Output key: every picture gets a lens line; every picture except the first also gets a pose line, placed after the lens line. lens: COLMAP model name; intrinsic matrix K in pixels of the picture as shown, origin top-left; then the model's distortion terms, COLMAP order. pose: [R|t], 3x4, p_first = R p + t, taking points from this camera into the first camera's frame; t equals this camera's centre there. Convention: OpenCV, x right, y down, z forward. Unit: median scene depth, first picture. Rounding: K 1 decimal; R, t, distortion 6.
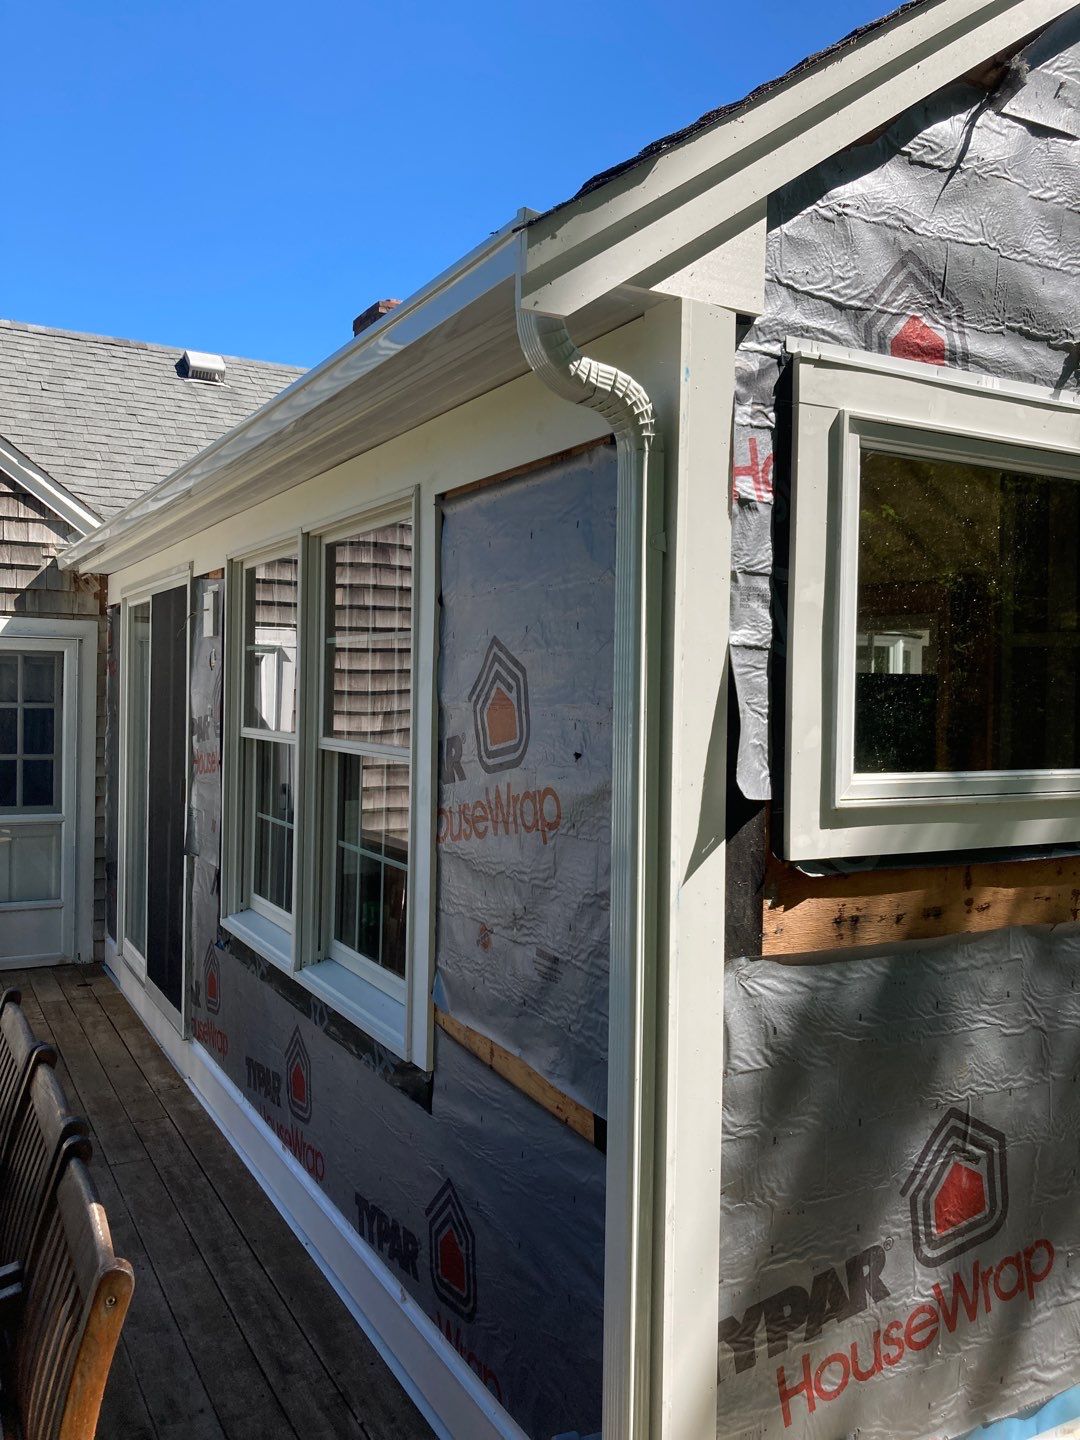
lens RADIAL K [[1194.9, 0, 544.2], [0, 1194.9, 708.2], [0, 0, 1]] dist [0.009853, -0.005355]
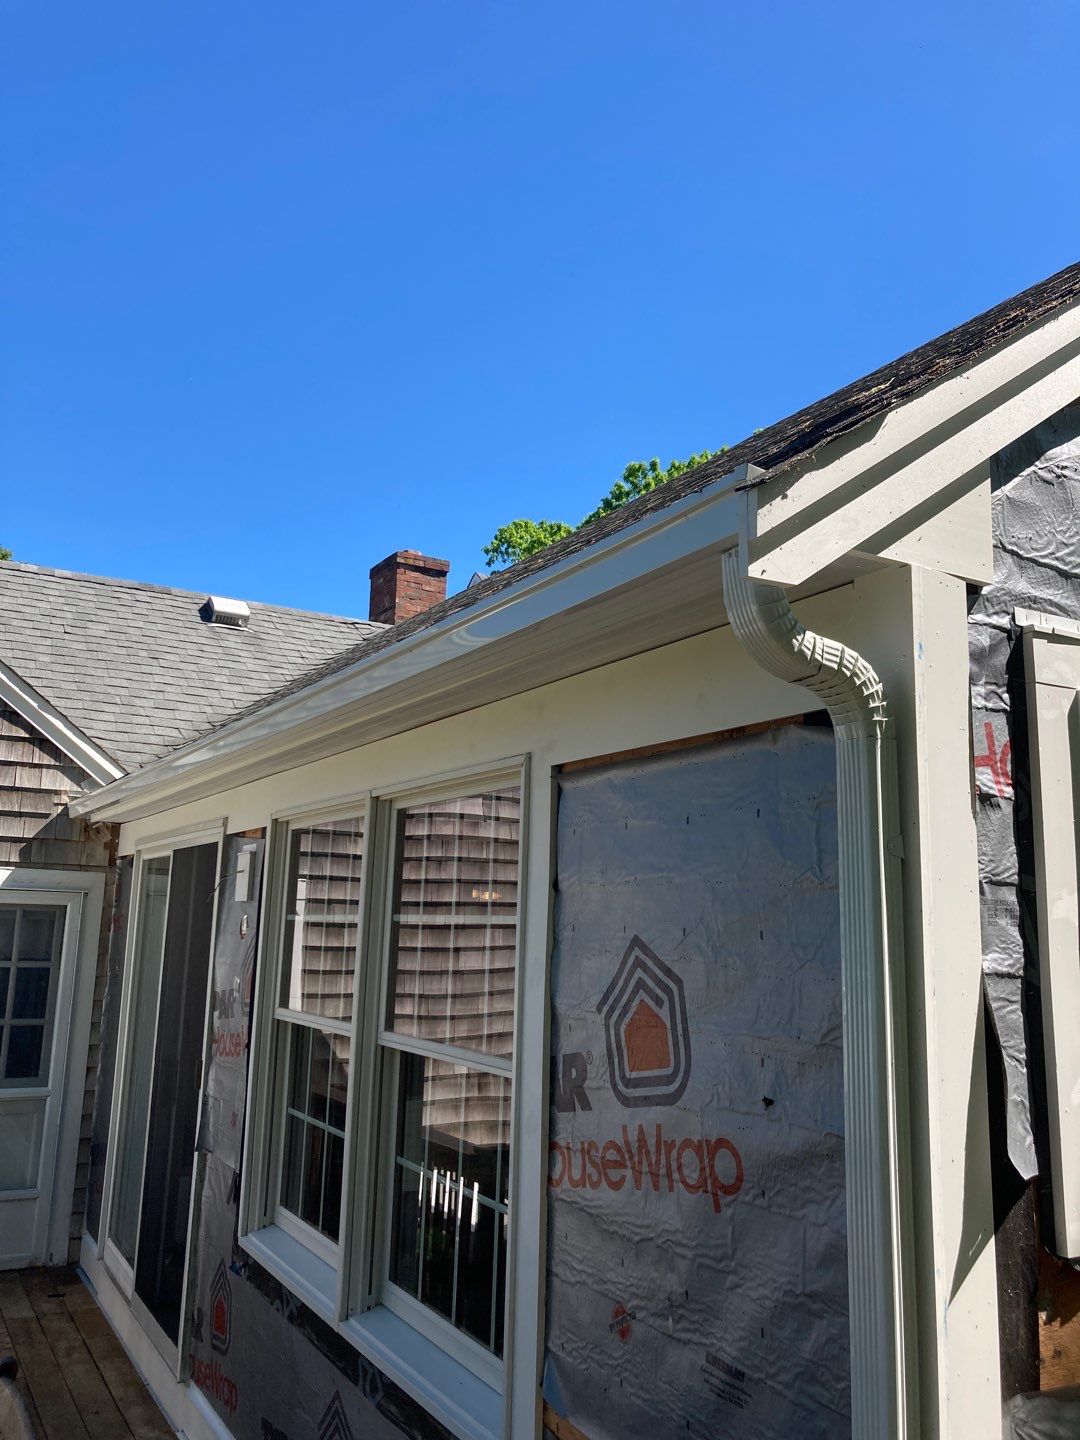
lens RADIAL K [[1185.1, 0, 546.2], [0, 1185.1, 691.3], [0, 0, 1]] dist [0.032047, -0.048567]
pose [[0.999819, 0.011522, 0.015150, -0.082361], [-0.008100, 0.977853, -0.209138, -0.037362], [-0.017224, 0.208978, 0.977769, 0.095784]]
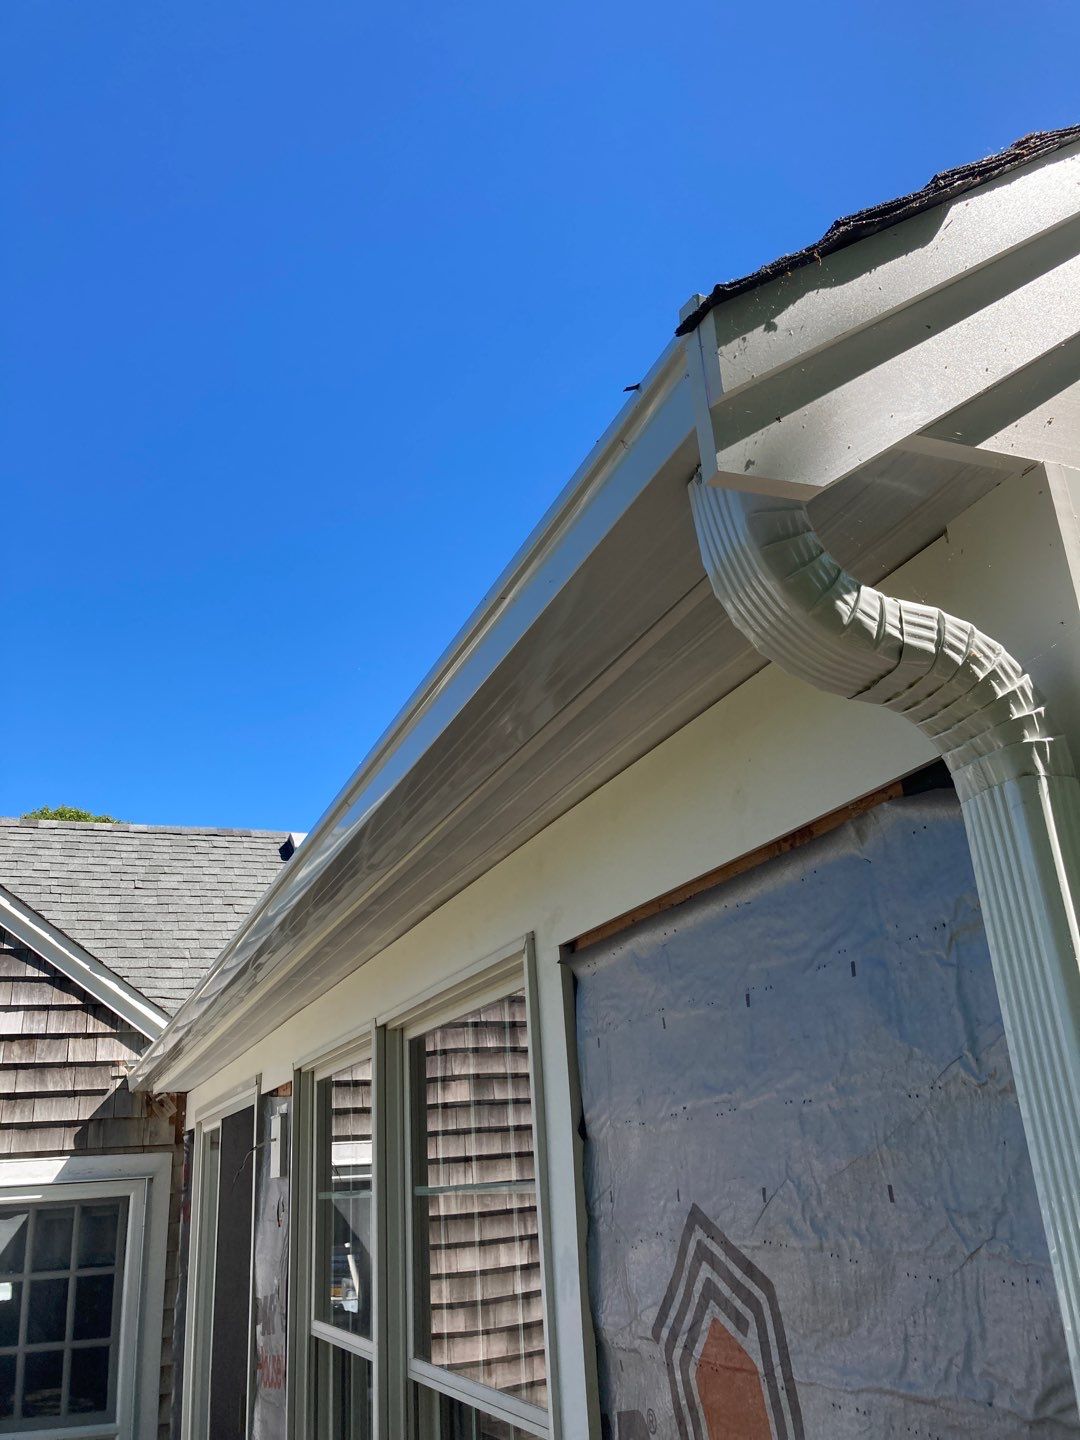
lens RADIAL K [[1194.9, 0, 544.2], [0, 1194.9, 708.2], [0, 0, 1]] dist [0.009853, -0.005355]
pose [[0.989684, -0.116471, -0.083427, -0.026033], [0.076887, 0.923145, -0.376684, -0.047667], [0.120888, 0.366384, 0.922577, 0.299312]]
